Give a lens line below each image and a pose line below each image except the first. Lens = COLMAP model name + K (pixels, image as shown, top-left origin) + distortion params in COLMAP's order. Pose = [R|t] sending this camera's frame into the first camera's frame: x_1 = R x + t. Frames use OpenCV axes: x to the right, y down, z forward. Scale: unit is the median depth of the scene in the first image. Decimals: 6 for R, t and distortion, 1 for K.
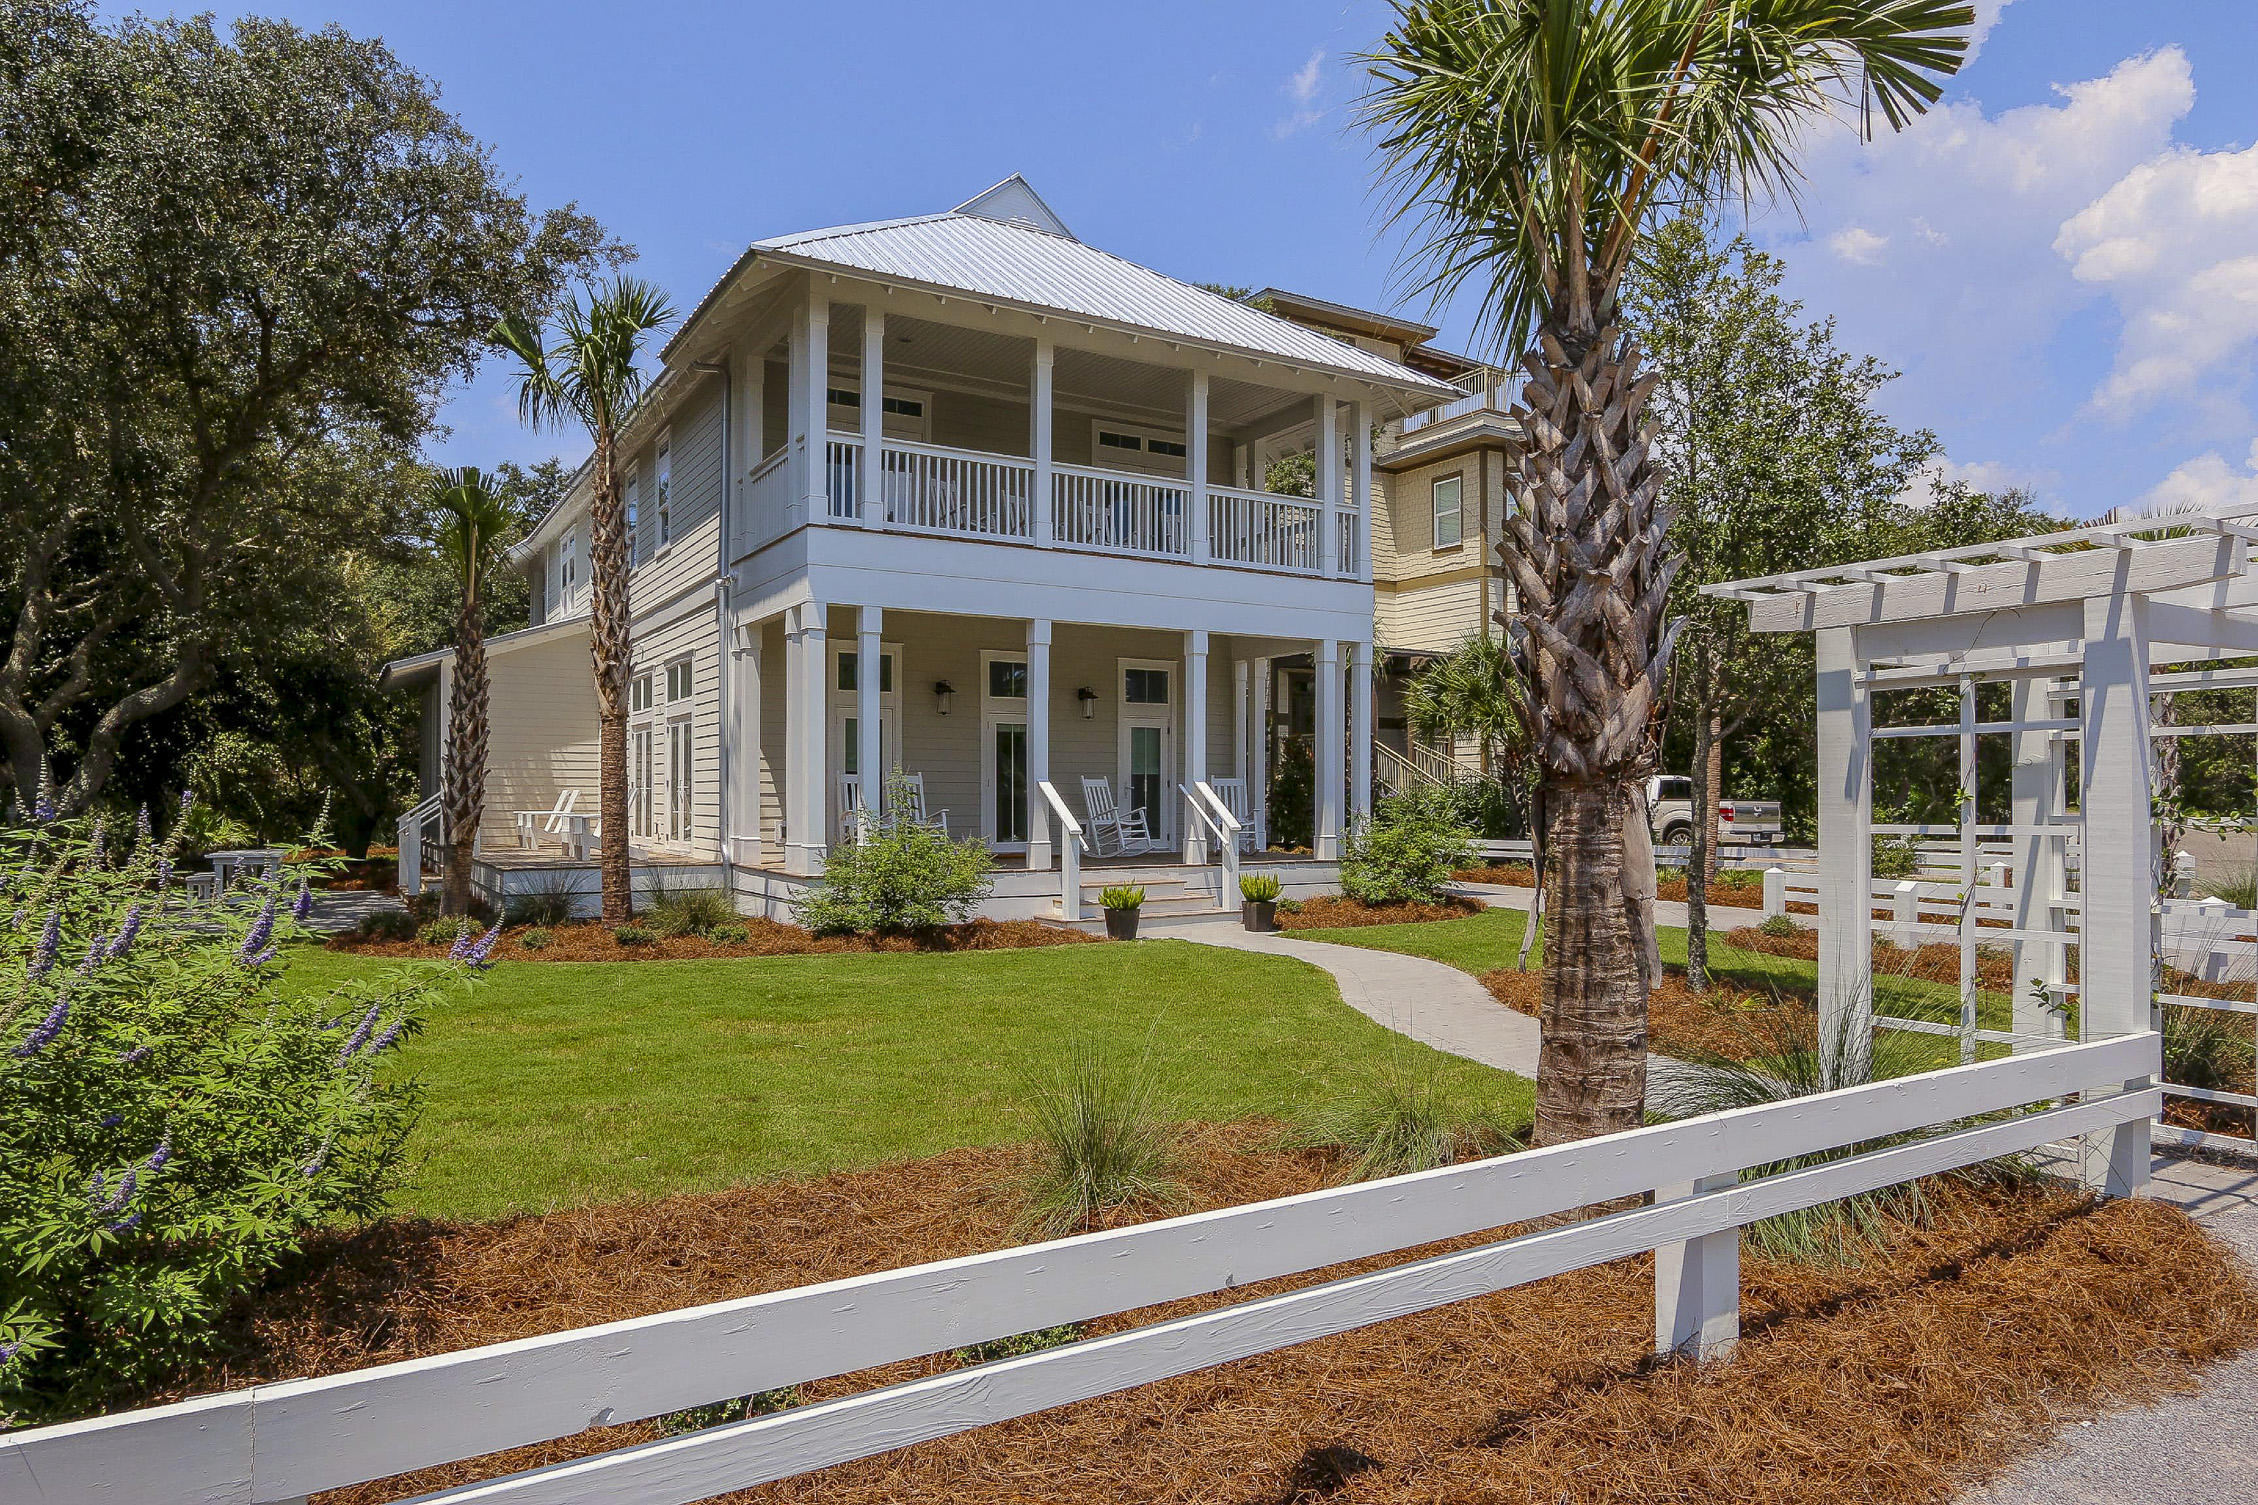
lens RADIAL K [[1353.0, 0, 1107.7], [0, 1353.0, 790.4], [0, 0, 1]] dist [-0.005597, 0.002000]
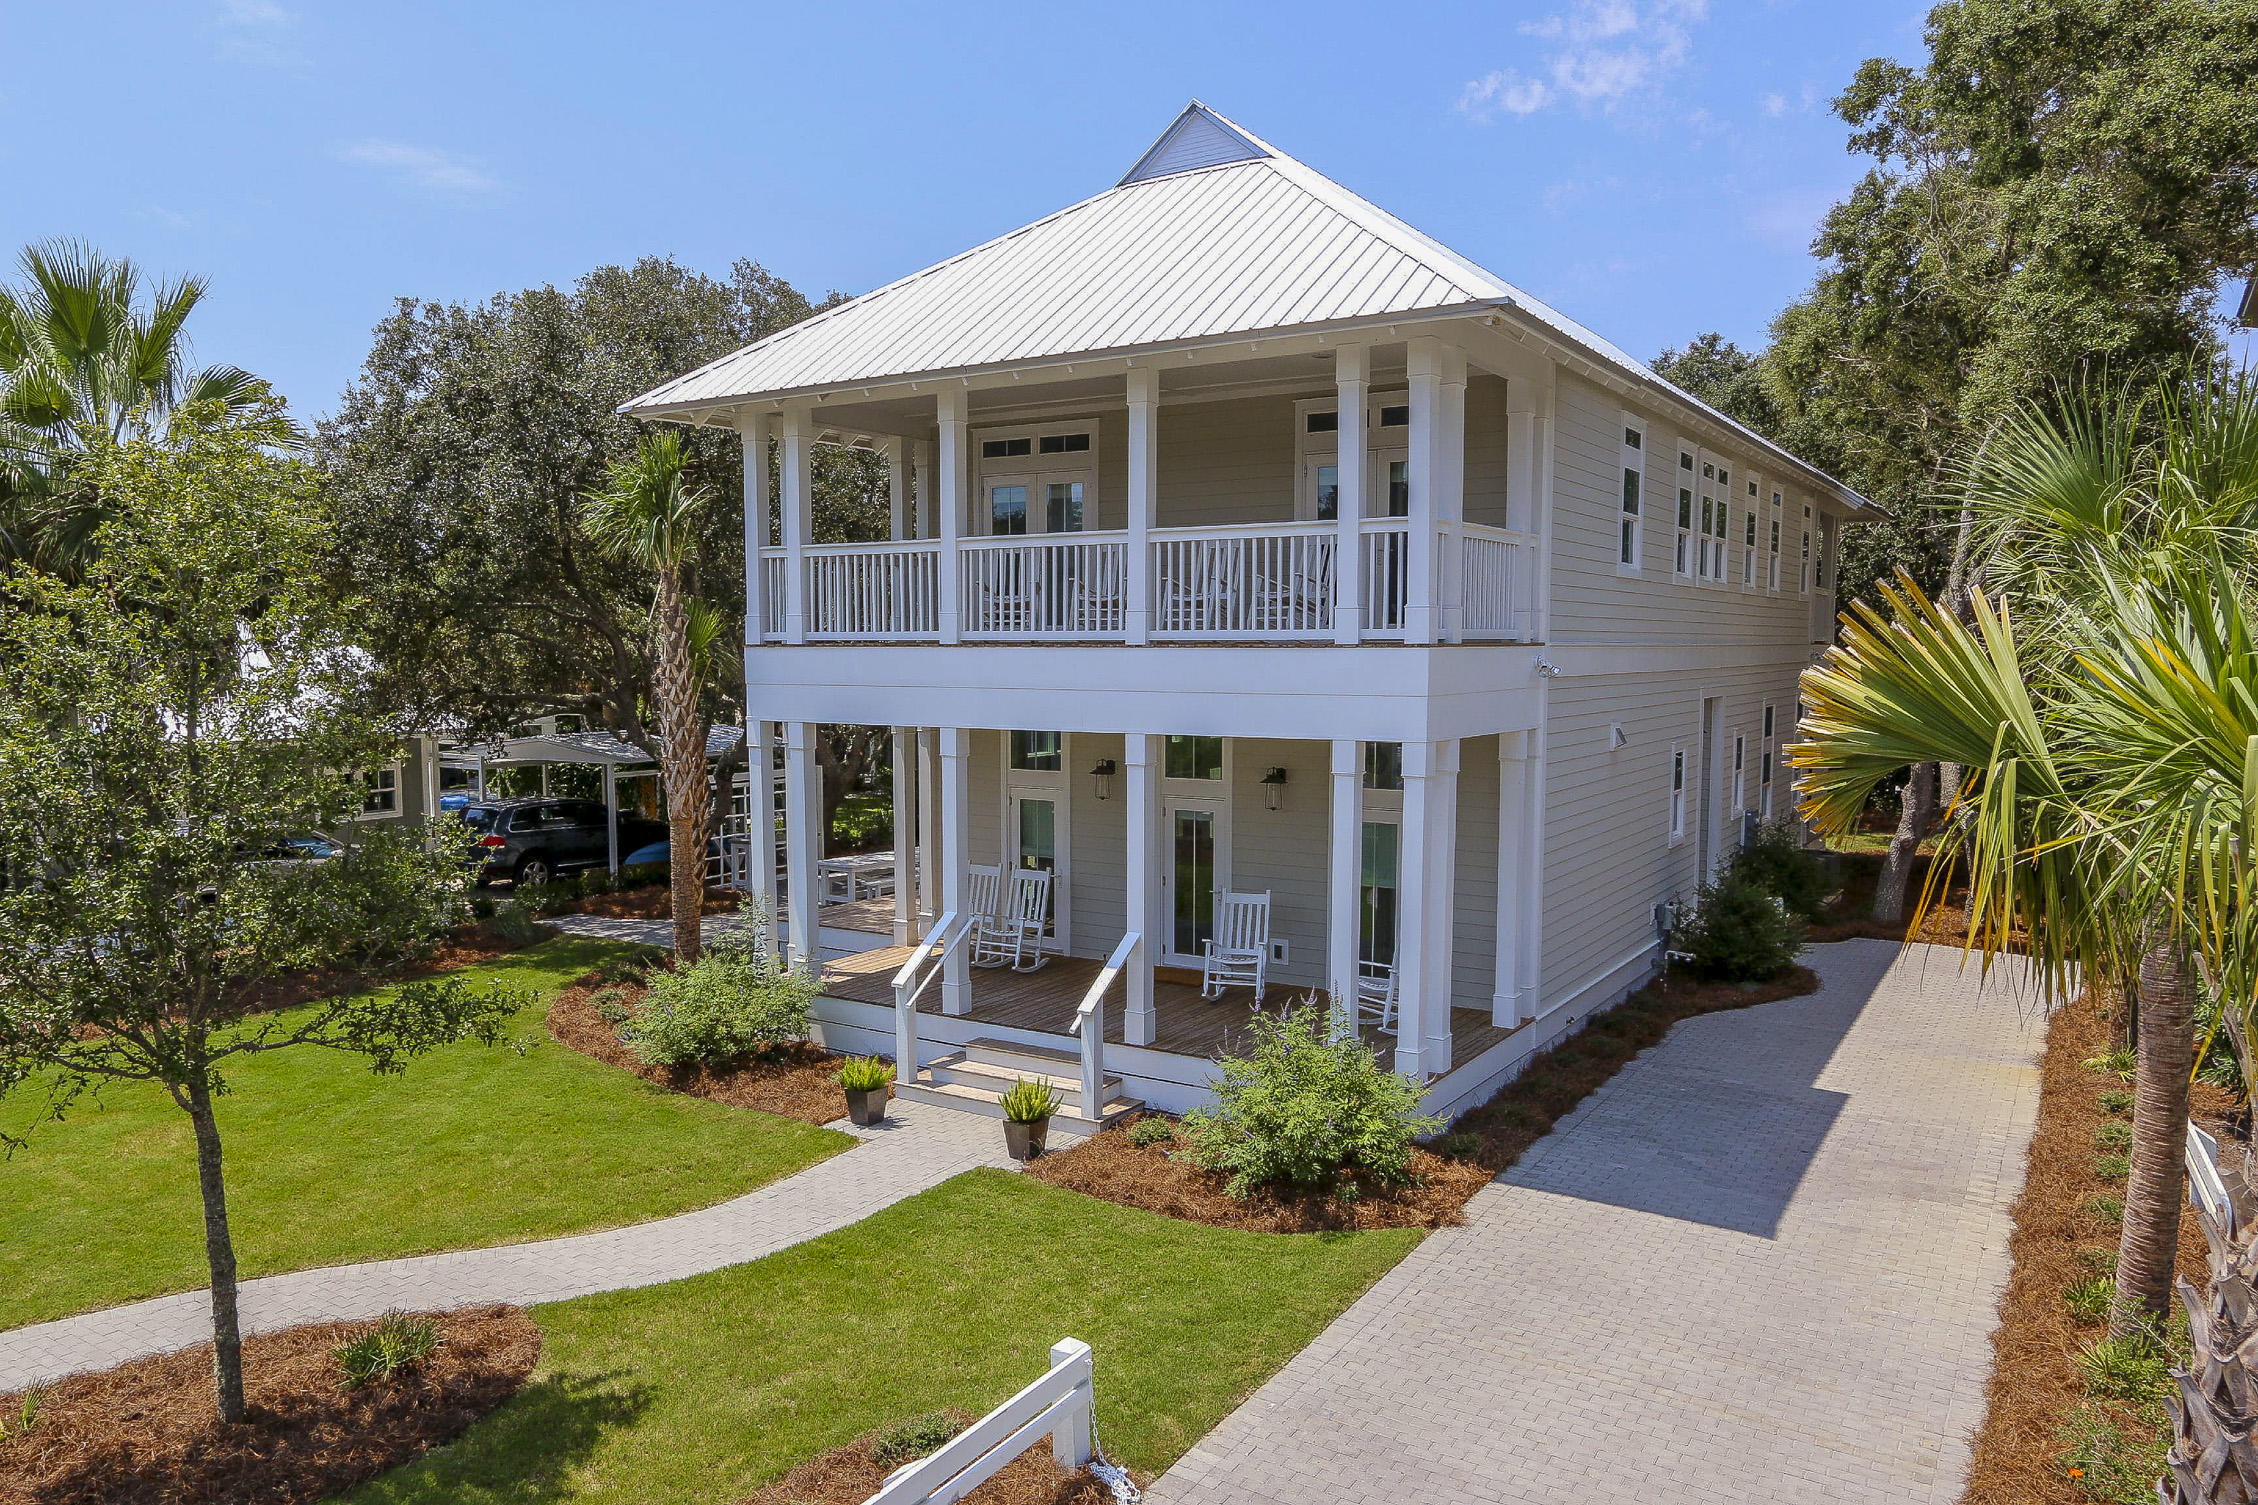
lens RADIAL K [[1547.5, 0, 1110.7], [0, 1547.5, 793.6], [0, 0, 1]] dist [-0.007551, 0.016767]
pose [[0.453237, 0.087450, -0.887090, 0.873043], [0.007159, 0.994787, 0.101725, -0.184187], [0.891361, -0.052456, 0.450248, 0.649720]]
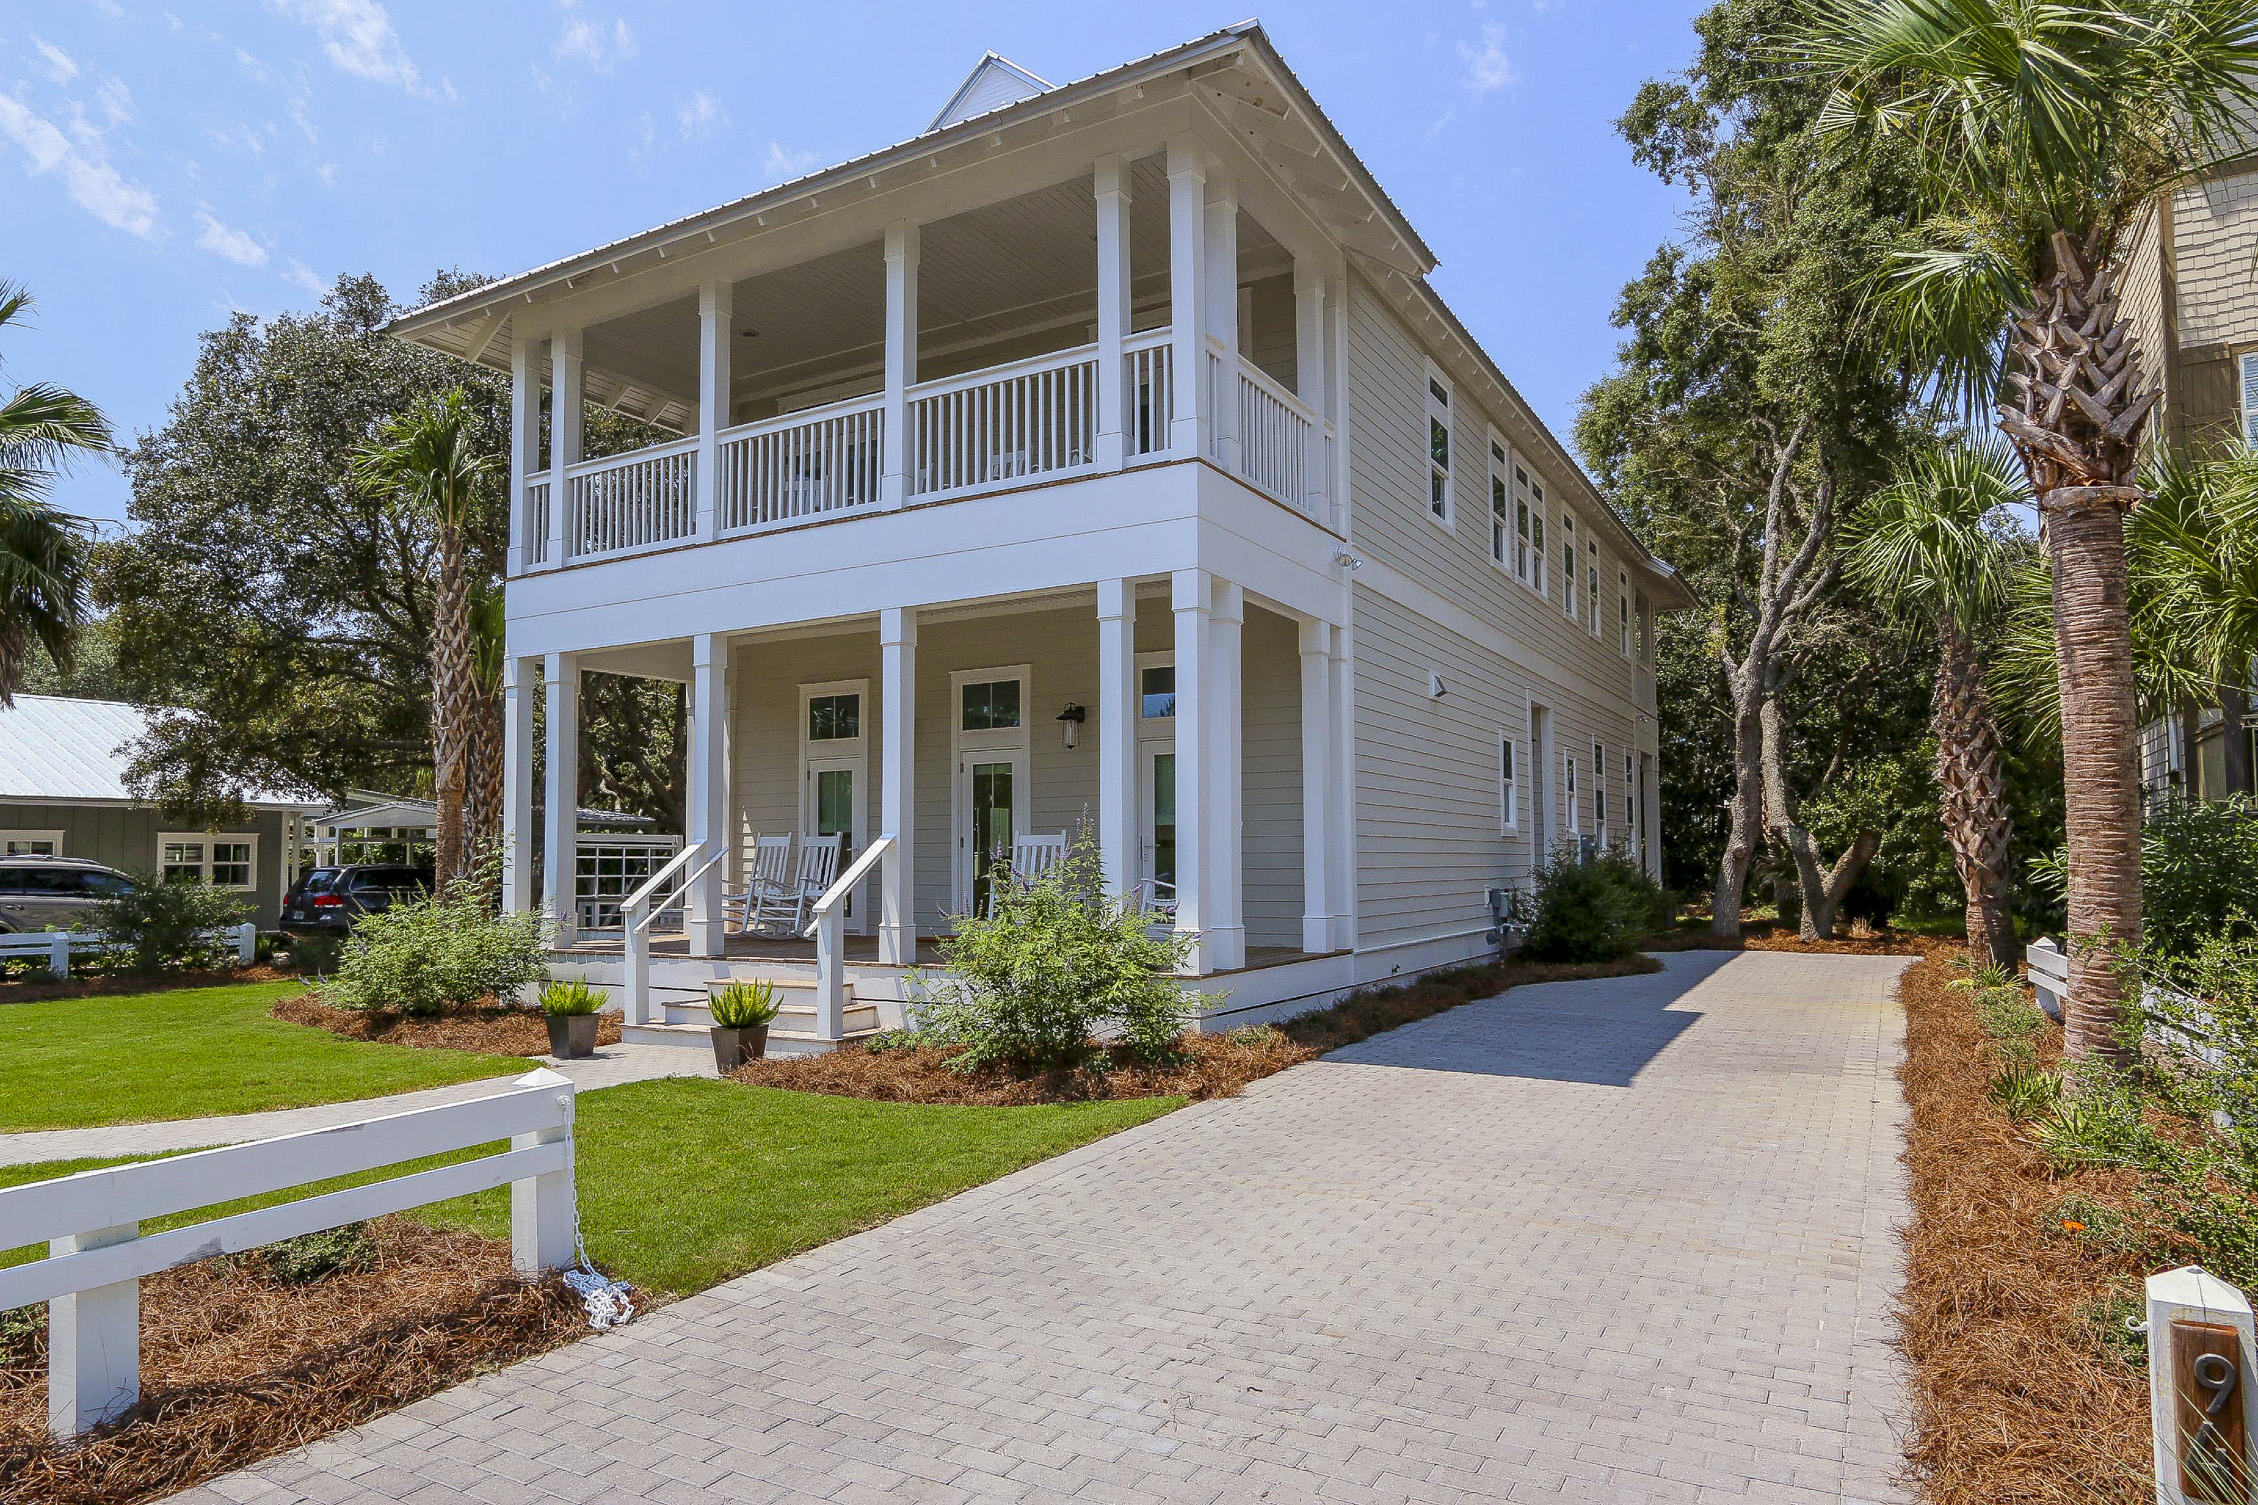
lens RADIAL K [[1353.0, 0, 1107.7], [0, 1353.0, 790.4], [0, 0, 1]] dist [-0.005597, 0.002000]
pose [[0.493261, -0.047711, -0.868572, 0.742208], [0.011792, 0.998770, -0.048166, 0.003826], [0.869801, 0.013517, 0.493217, 0.821303]]
